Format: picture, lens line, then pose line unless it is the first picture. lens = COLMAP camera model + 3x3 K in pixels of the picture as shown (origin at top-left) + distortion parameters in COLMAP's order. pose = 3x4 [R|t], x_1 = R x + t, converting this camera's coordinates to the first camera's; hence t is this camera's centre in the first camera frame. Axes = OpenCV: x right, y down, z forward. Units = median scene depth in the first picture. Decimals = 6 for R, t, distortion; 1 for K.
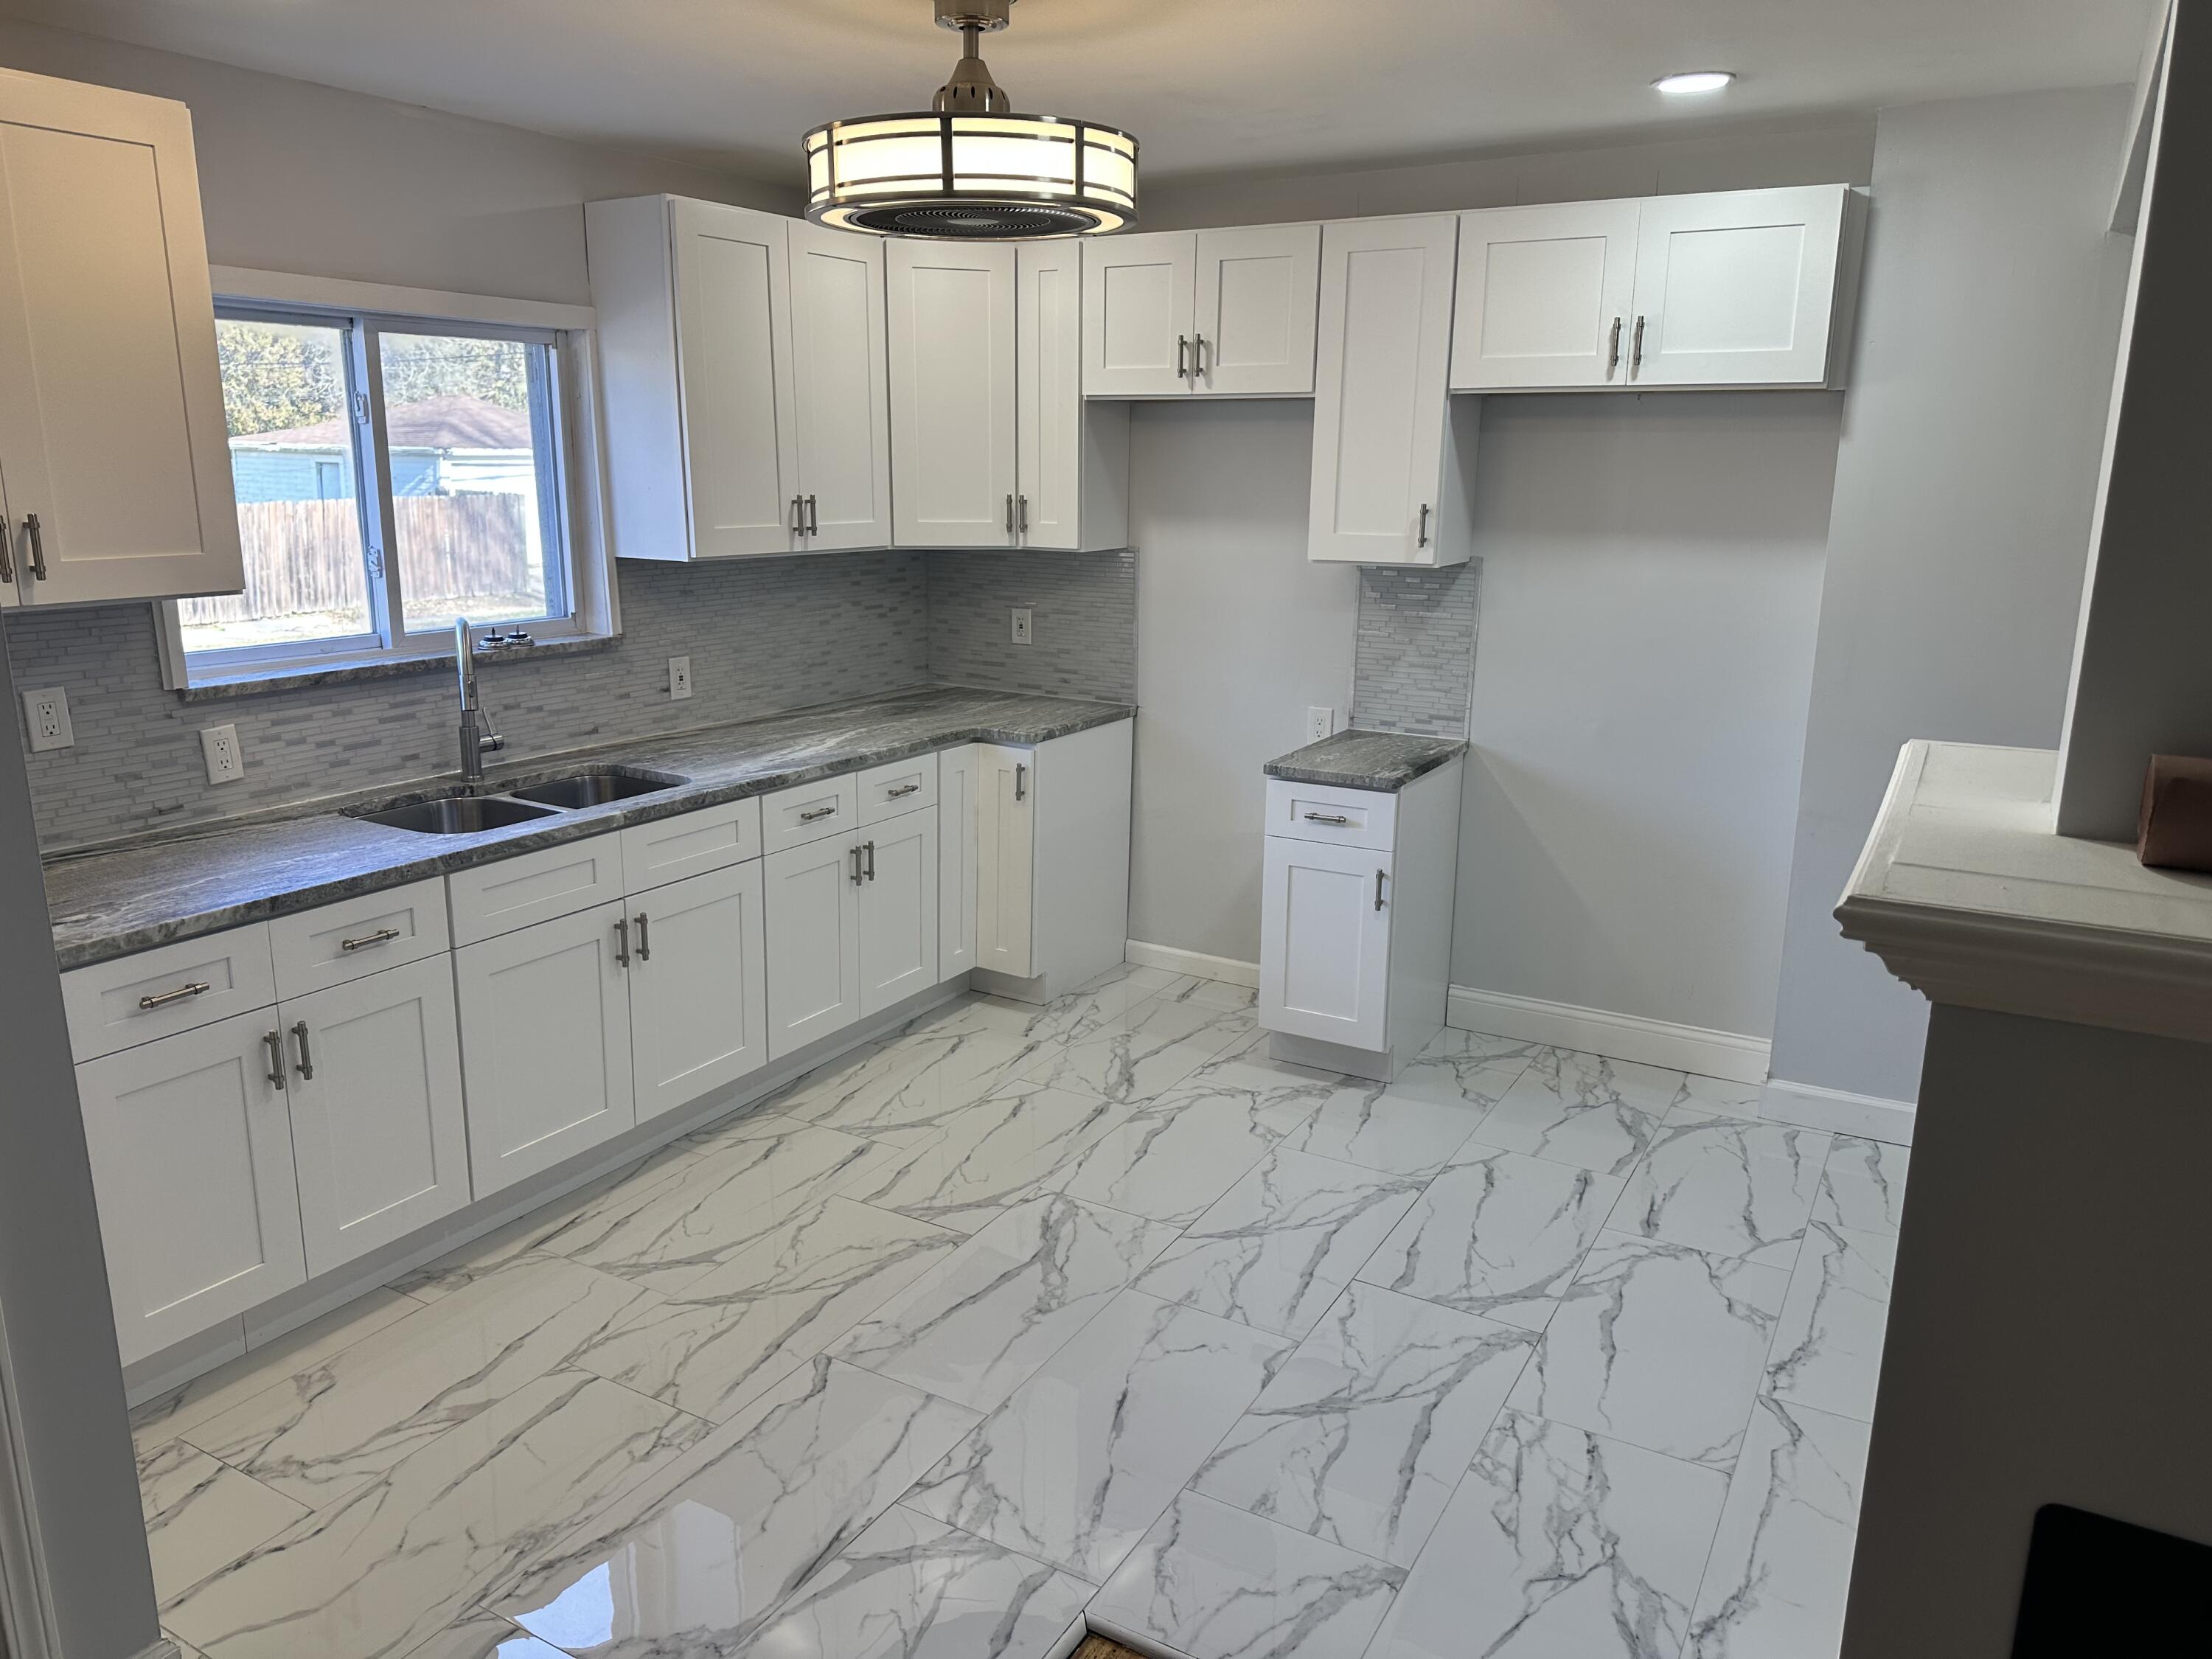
lens RADIAL K [[1530.5, 0, 1074.3], [0, 1530.5, 821.3], [0, 0, 1]] dist [0.111786, -0.200481]
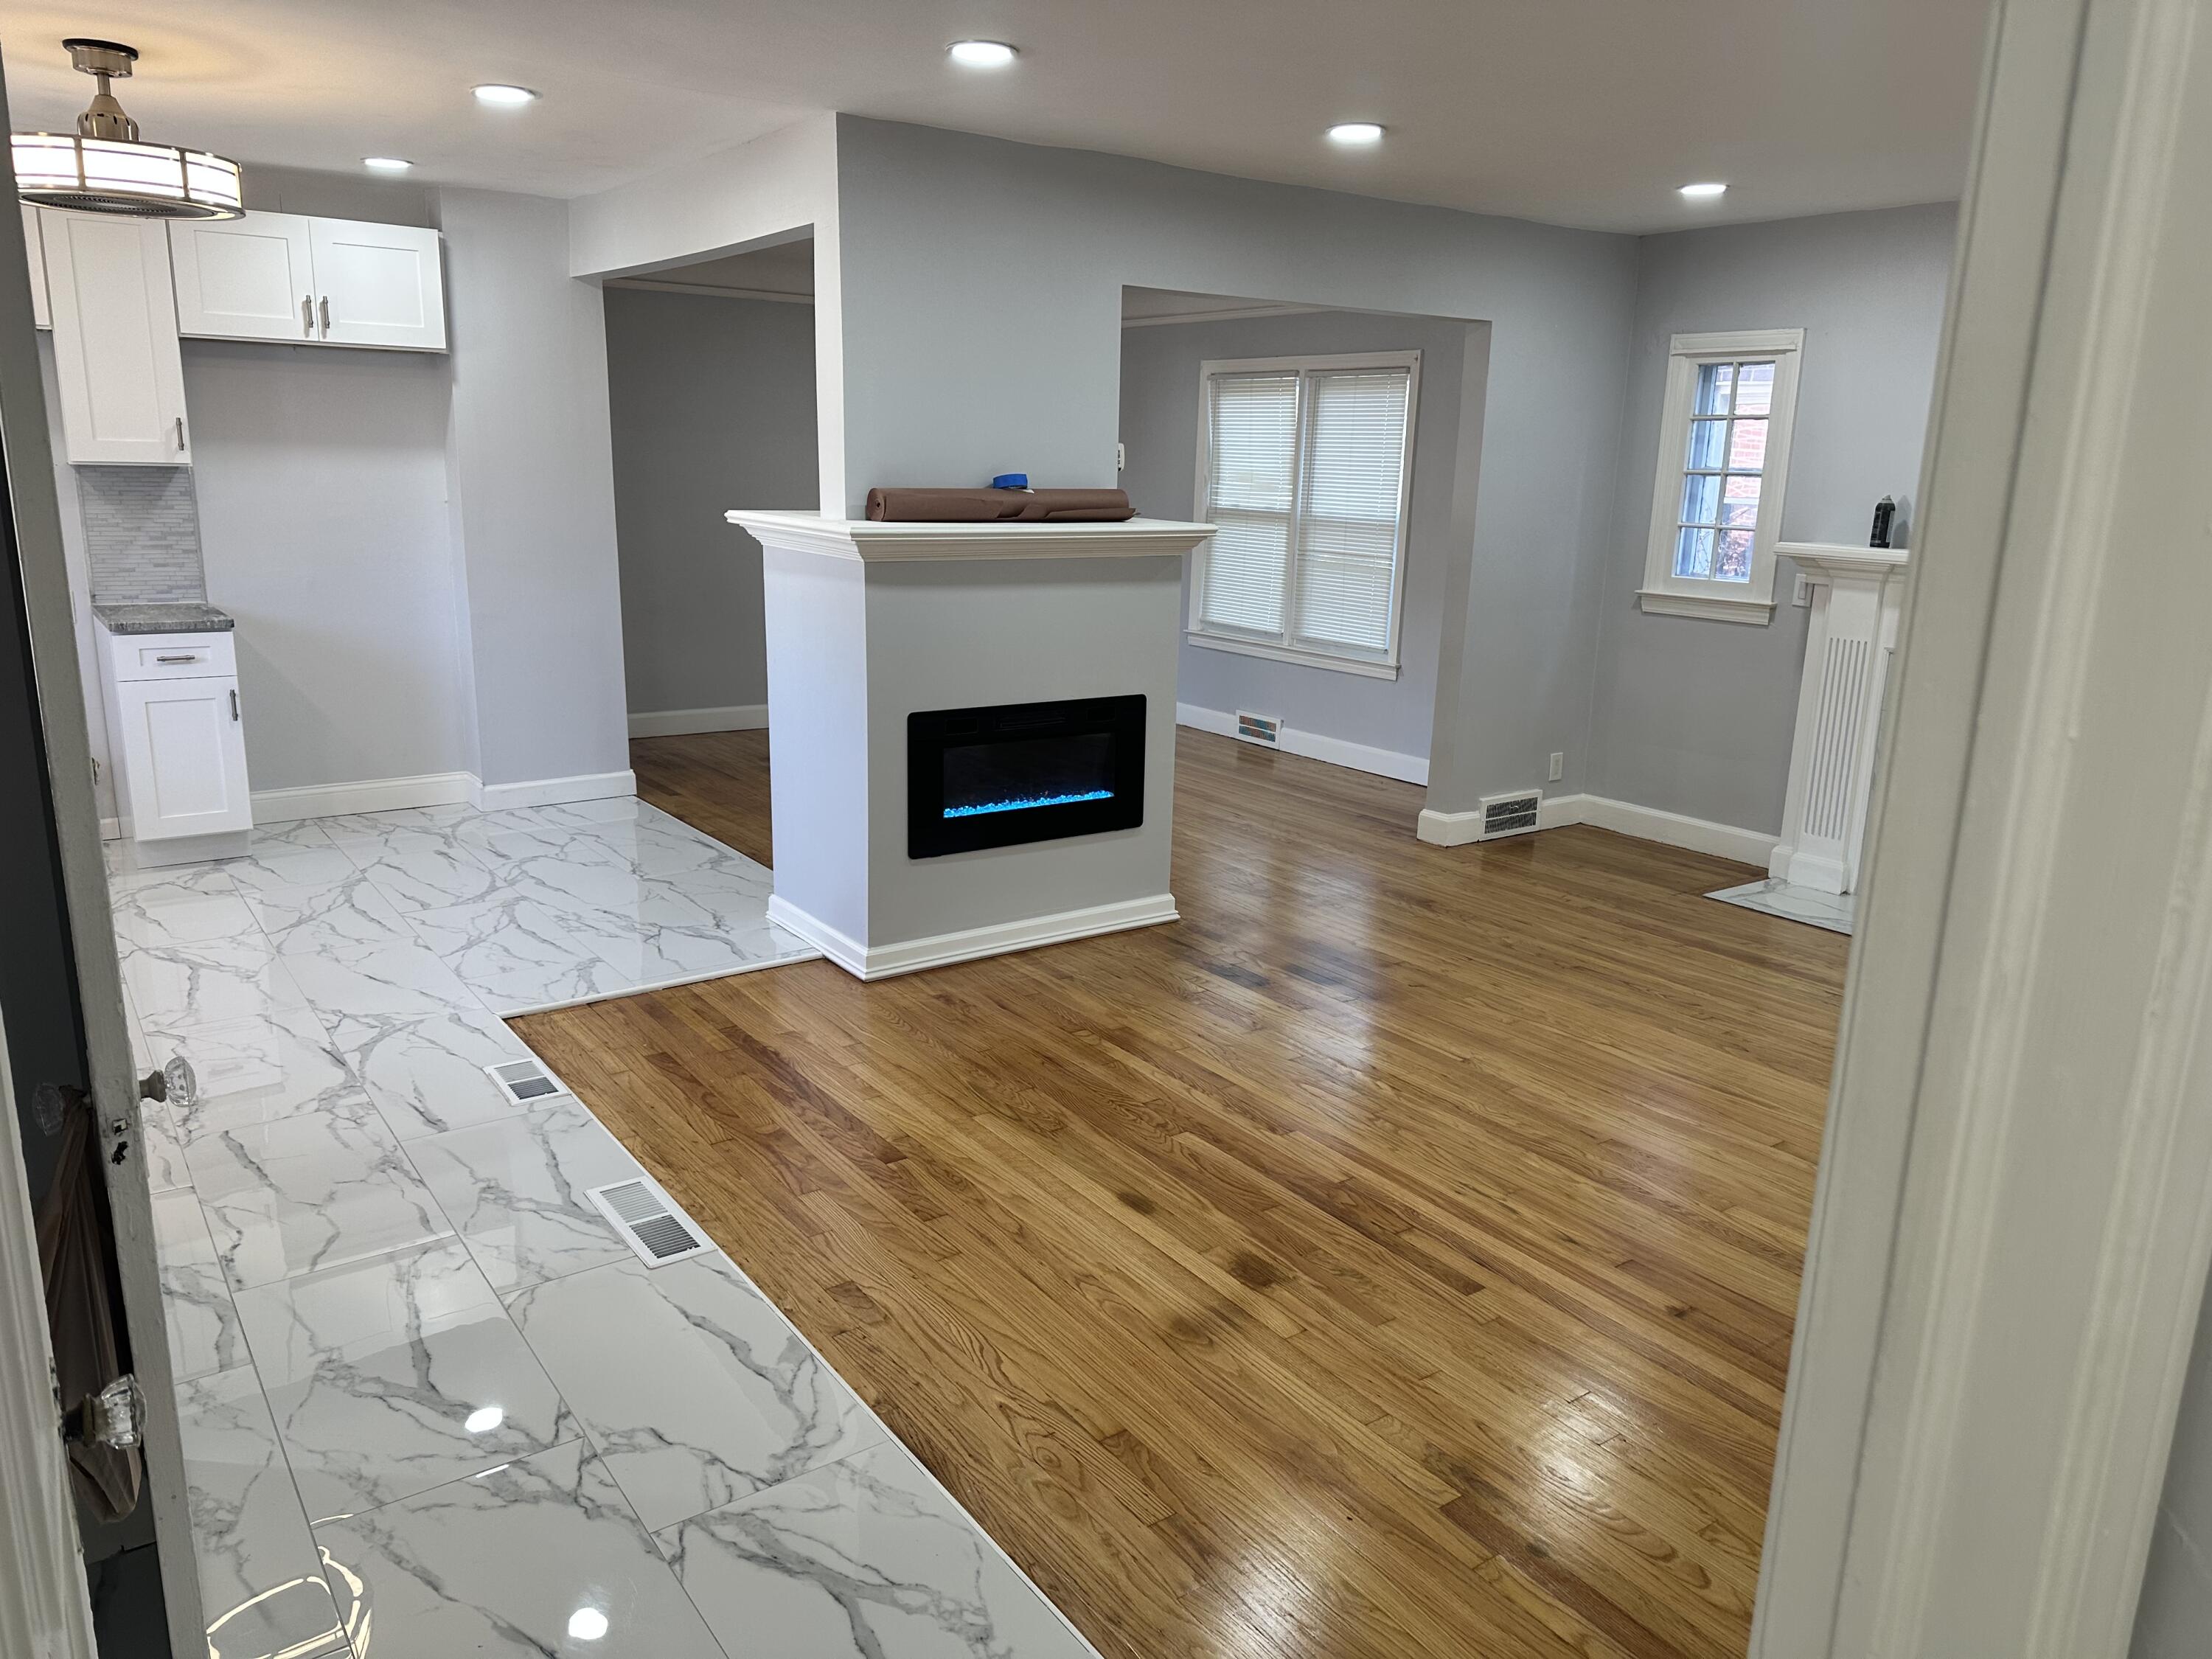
lens RADIAL K [[1561.2, 0, 1103.0], [0, 1561.2, 823.2], [0, 0, 1]] dist [0.084221, -0.081368]
pose [[0.404428, -0.205057, 0.891285, -0.795767], [0.189628, 0.972164, 0.137620, 0.102885], [-0.894695, 0.113355, 0.432054, -0.285894]]
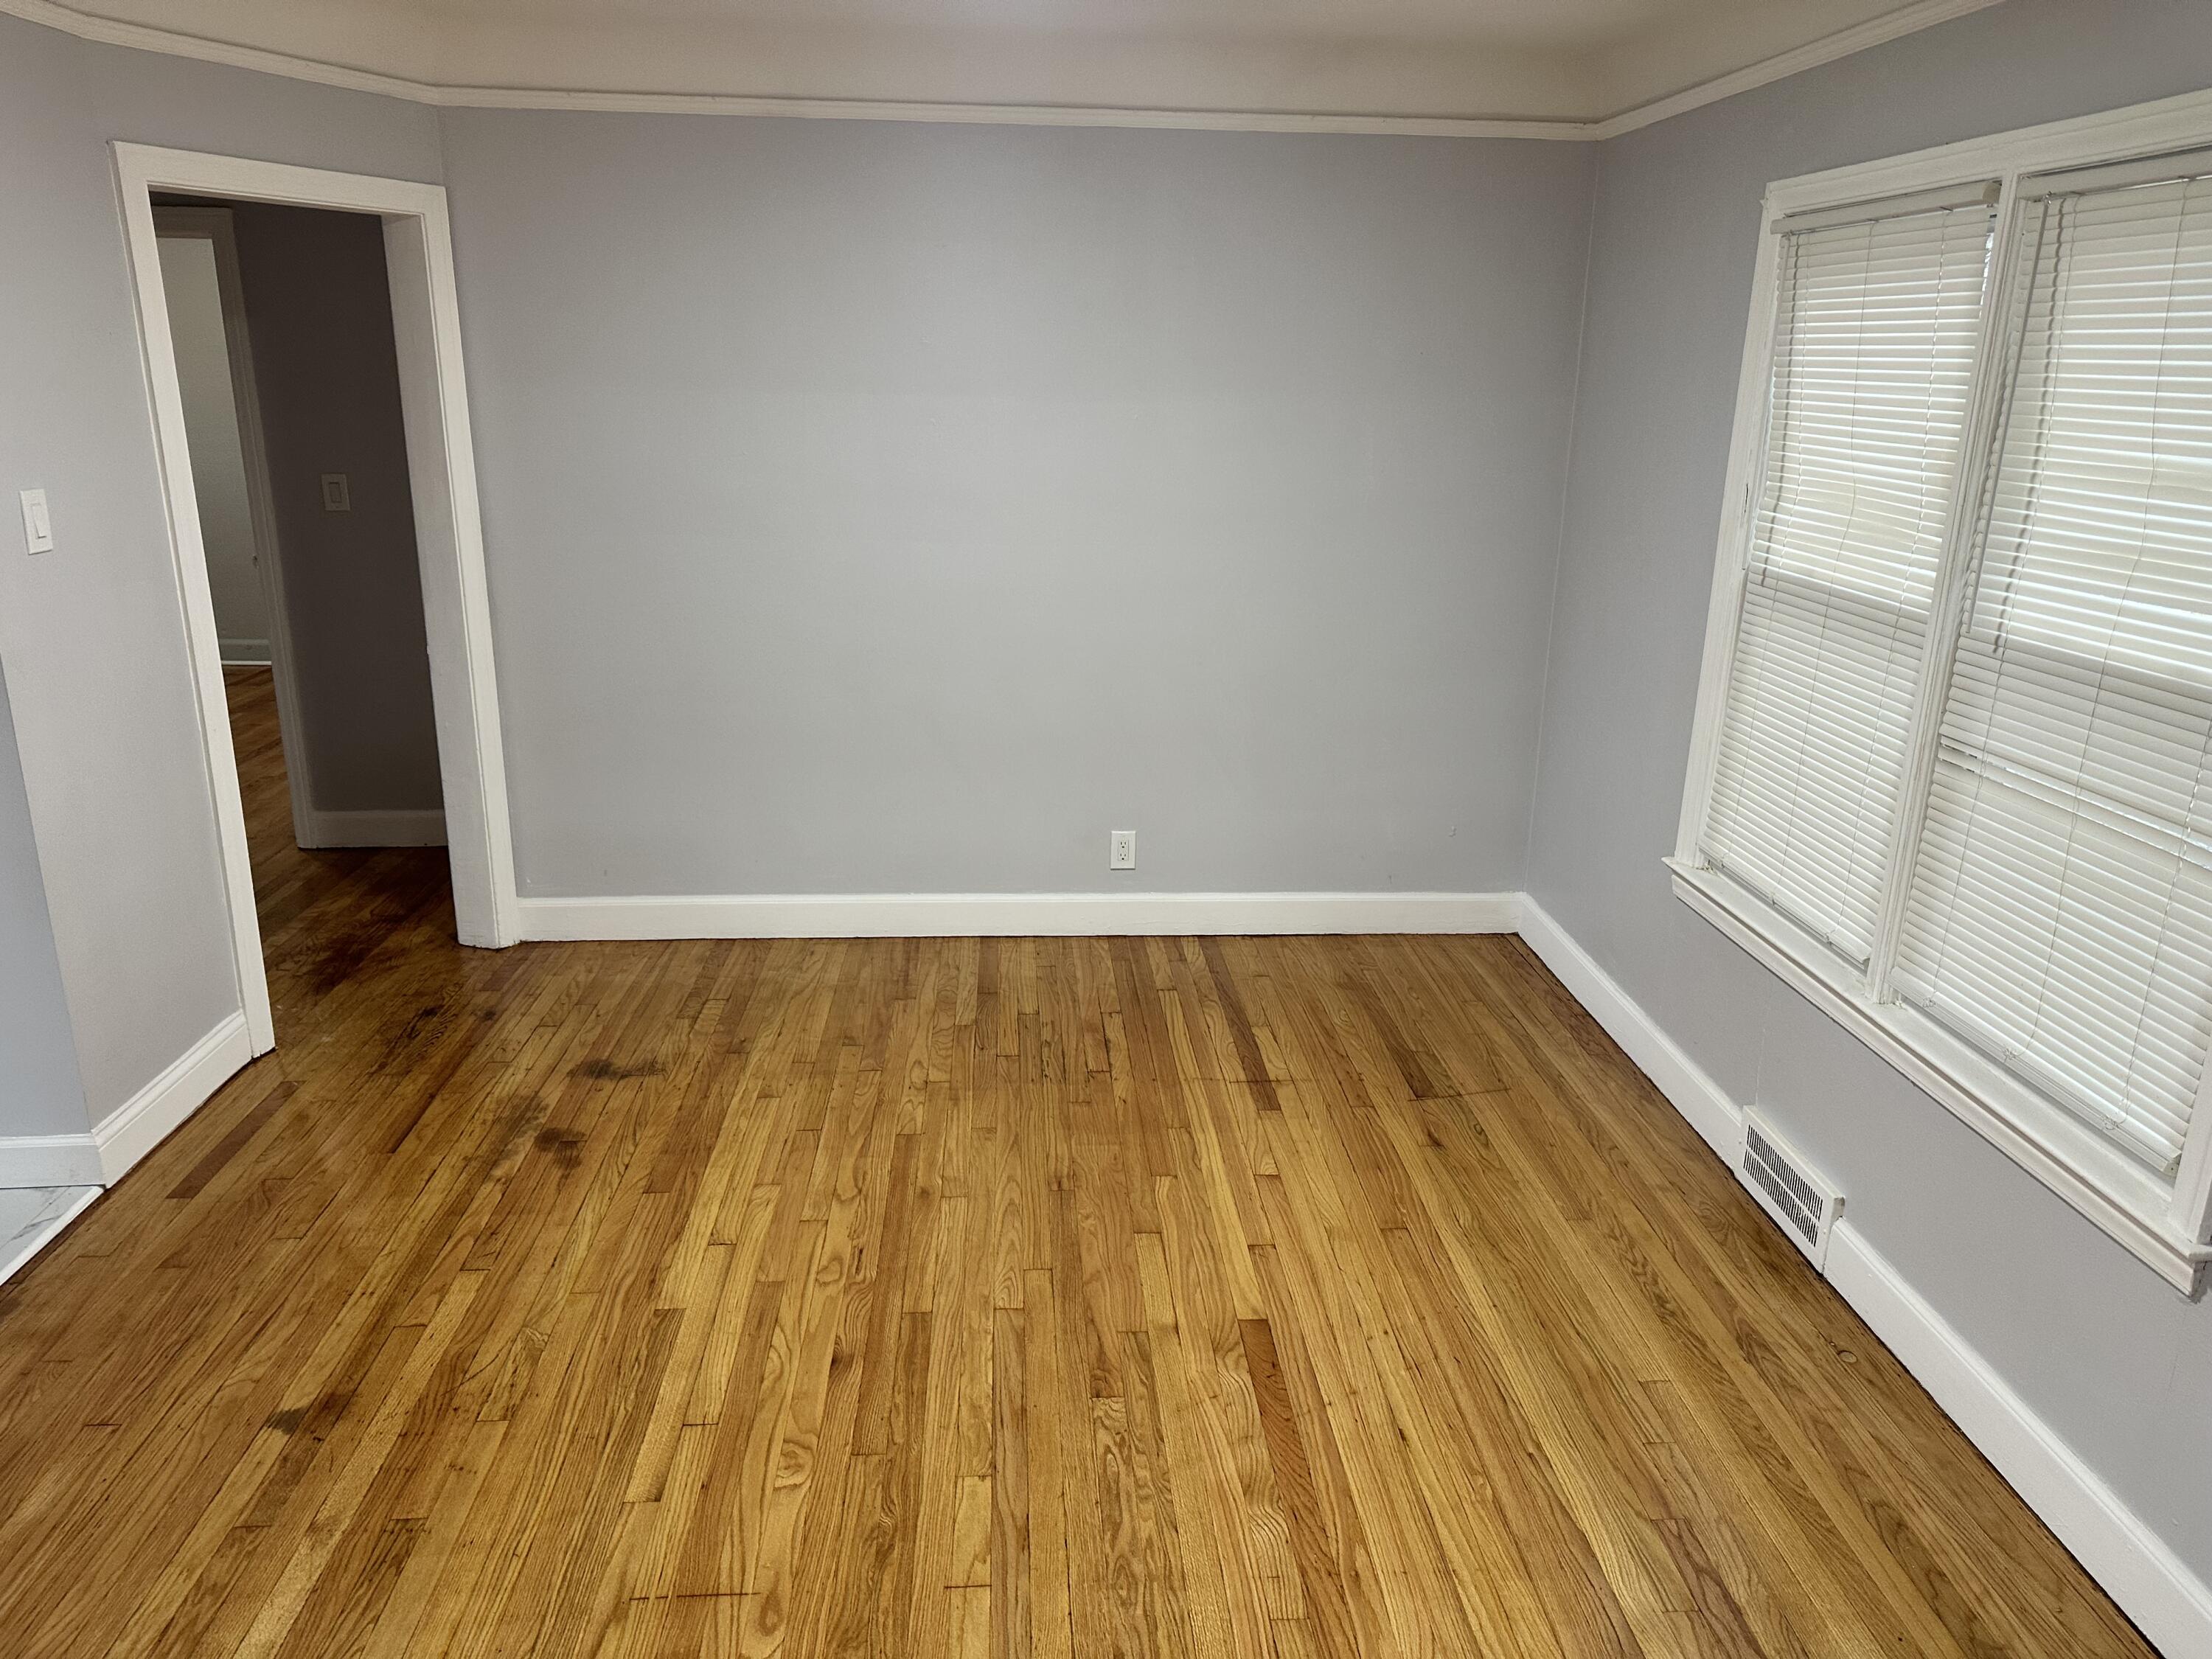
lens RADIAL K [[1570.1, 0, 1117.0], [0, 1570.1, 800.1], [0, 0, 1]] dist [0.071514, -0.070321]
pose [[0.819108, -0.149119, 0.553918, 0.607596], [0.119252, 0.988790, 0.089846, 0.003519], [-0.561107, -0.007538, 0.827709, -0.026071]]
